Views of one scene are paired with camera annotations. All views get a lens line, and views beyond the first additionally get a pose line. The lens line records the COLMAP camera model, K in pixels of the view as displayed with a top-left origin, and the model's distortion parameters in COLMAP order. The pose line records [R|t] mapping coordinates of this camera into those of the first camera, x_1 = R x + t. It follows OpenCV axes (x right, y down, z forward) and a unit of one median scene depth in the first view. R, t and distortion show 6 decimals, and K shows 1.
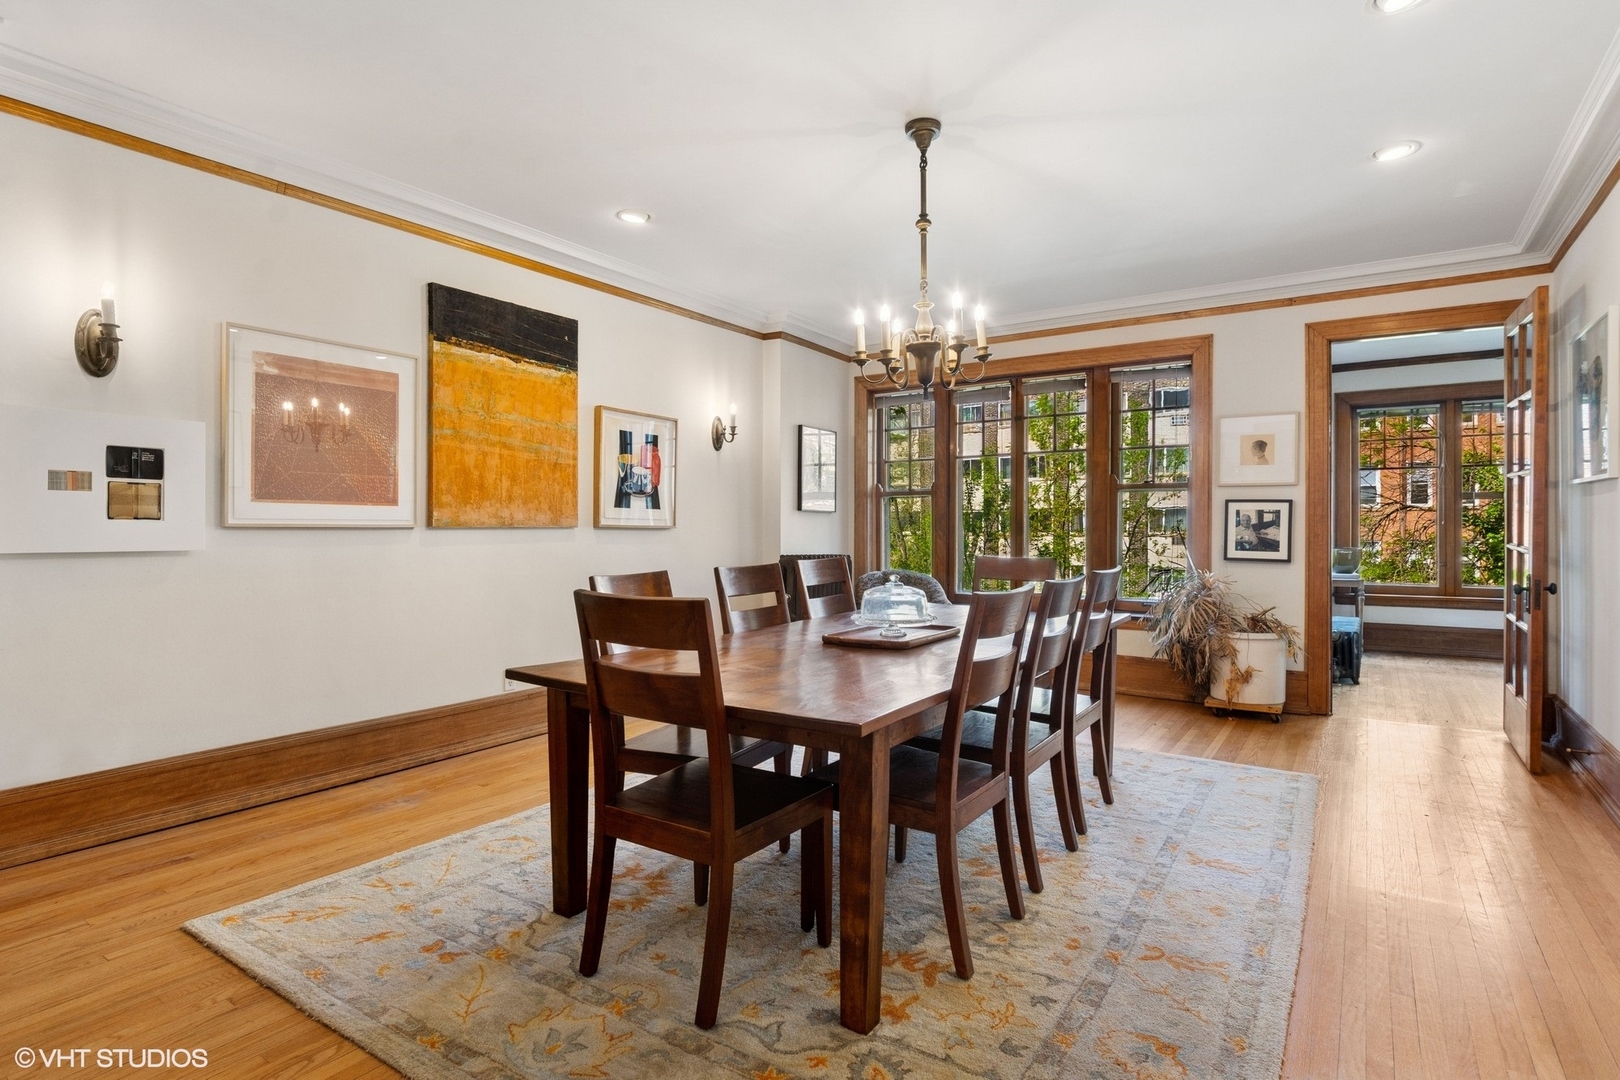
lens RADIAL K [[834.6, 0, 812.5], [0, 834.6, 535.4], [0, 0, 1]] dist [-0.000824, -0.000463]
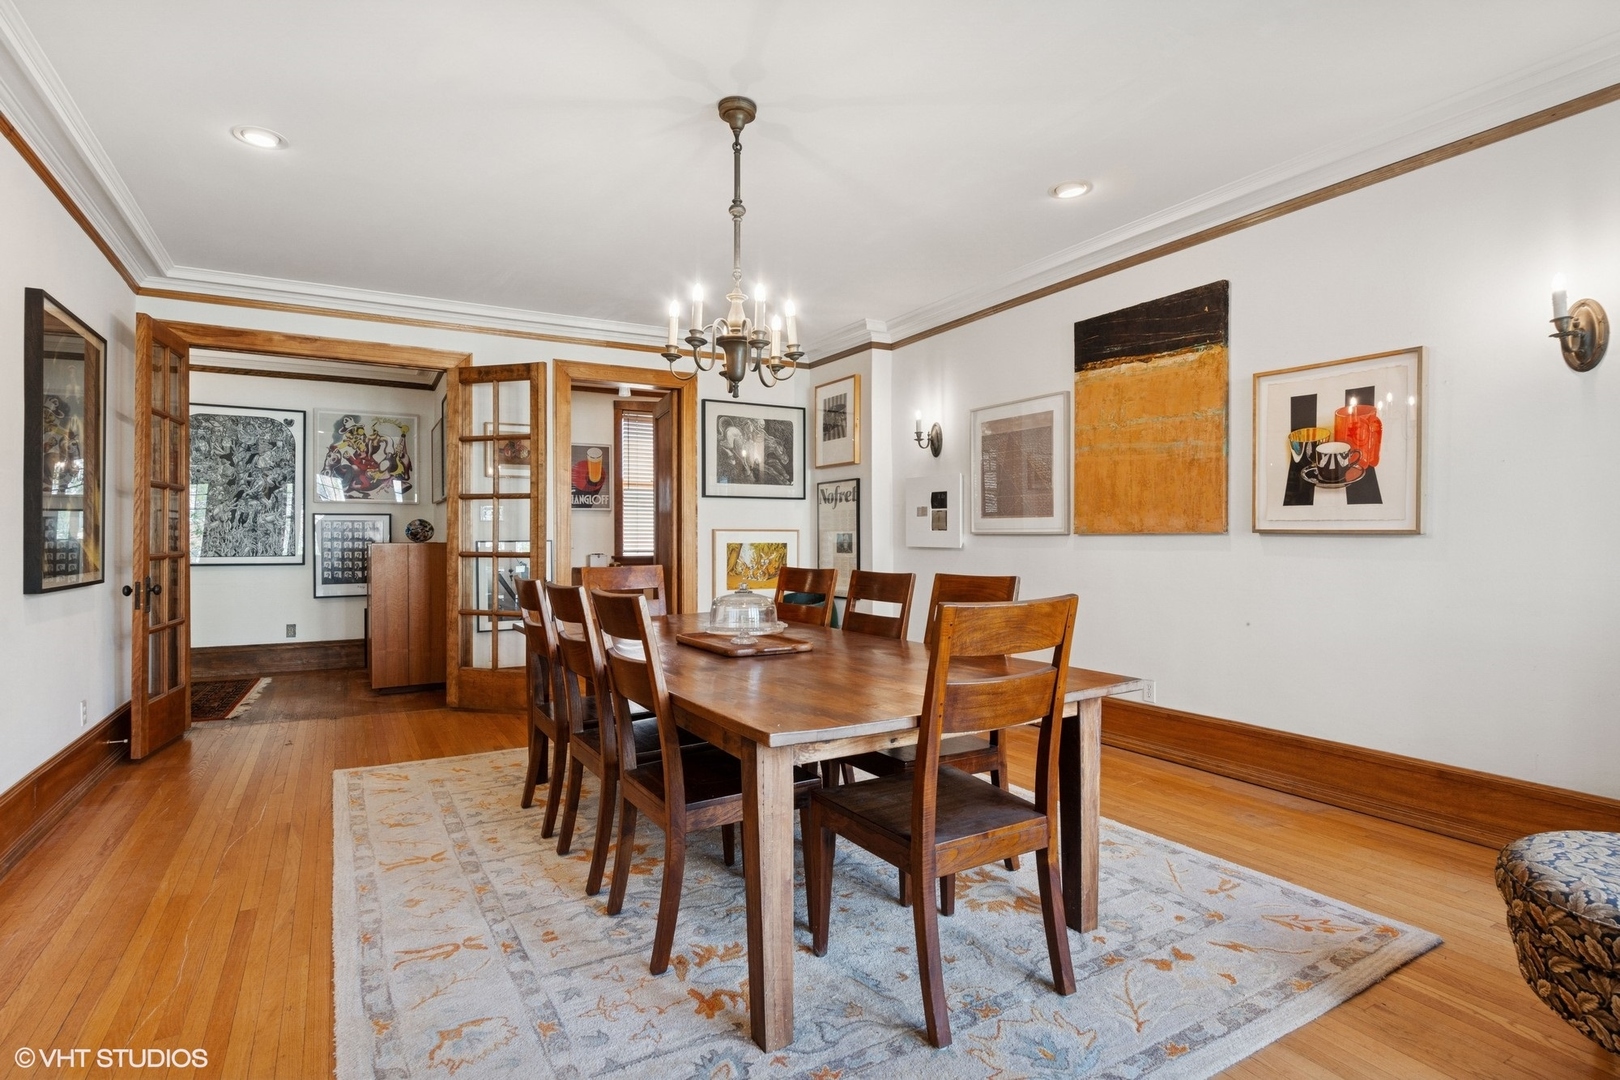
lens RADIAL K [[834.6, 0, 812.5], [0, 834.6, 535.4], [0, 0, 1]] dist [-0.000824, -0.000463]
pose [[-0.450193, 0.005370, -0.892915, 0.703786], [-0.001352, 0.999977, 0.006695, -0.013939], [0.892930, 0.004221, -0.450175, 1.128417]]
